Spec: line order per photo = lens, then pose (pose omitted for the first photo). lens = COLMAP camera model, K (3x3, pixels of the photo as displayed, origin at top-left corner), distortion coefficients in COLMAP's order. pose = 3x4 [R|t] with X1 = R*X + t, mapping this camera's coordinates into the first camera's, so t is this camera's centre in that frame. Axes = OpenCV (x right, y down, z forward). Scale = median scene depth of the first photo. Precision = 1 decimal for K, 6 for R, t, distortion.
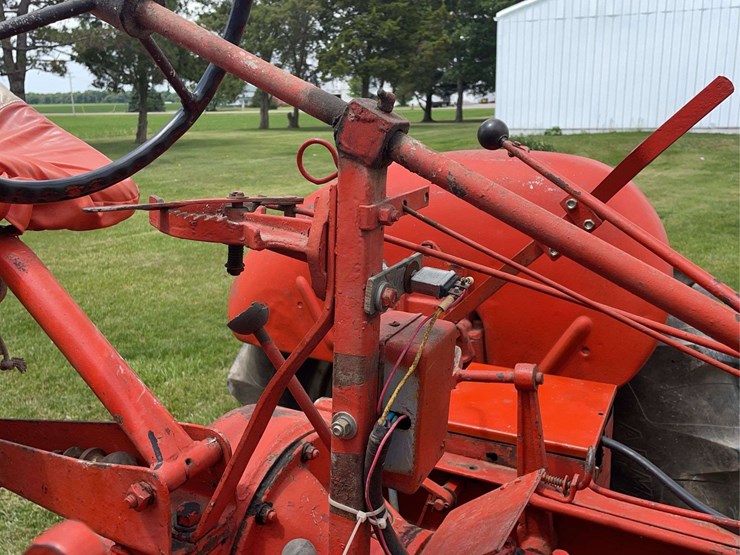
lens RADIAL K [[676.5, 0, 370.8], [0, 676.5, 275.5], [0, 0, 1]] dist [0.095376, -0.138150]
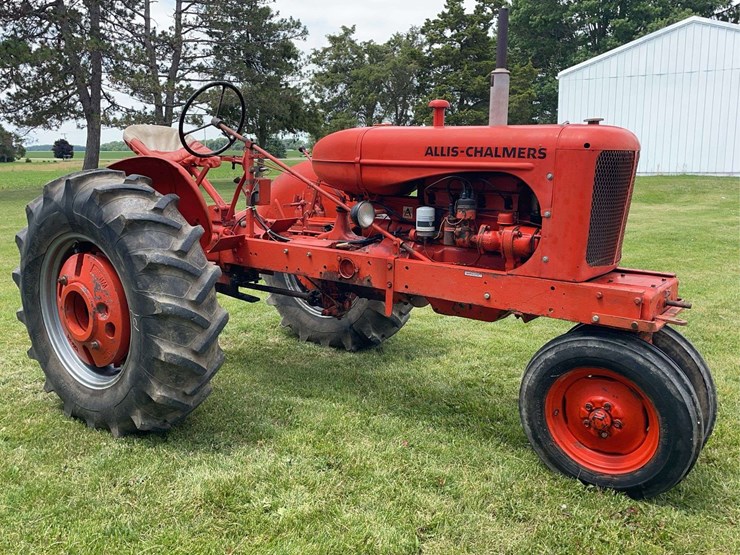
lens RADIAL K [[676.5, 0, 370.8], [0, 676.5, 275.5], [0, 0, 1]] dist [0.095376, -0.138150]
pose [[0.986564, 0.035922, -0.159376, 0.041760], [-0.046389, 0.996970, -0.062446, 0.026488], [0.156650, 0.069000, 0.985241, -0.098327]]
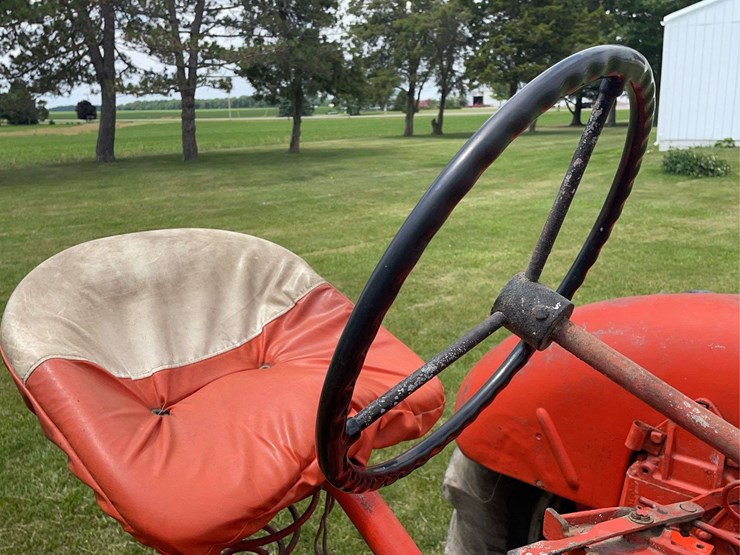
lens RADIAL K [[676.5, 0, 370.8], [0, 676.5, 275.5], [0, 0, 1]] dist [0.095376, -0.138150]
pose [[0.980299, 0.038764, -0.193676, -0.008653], [-0.039059, 0.999234, 0.002296, -0.009659], [0.193617, 0.005314, 0.981063, 0.000104]]
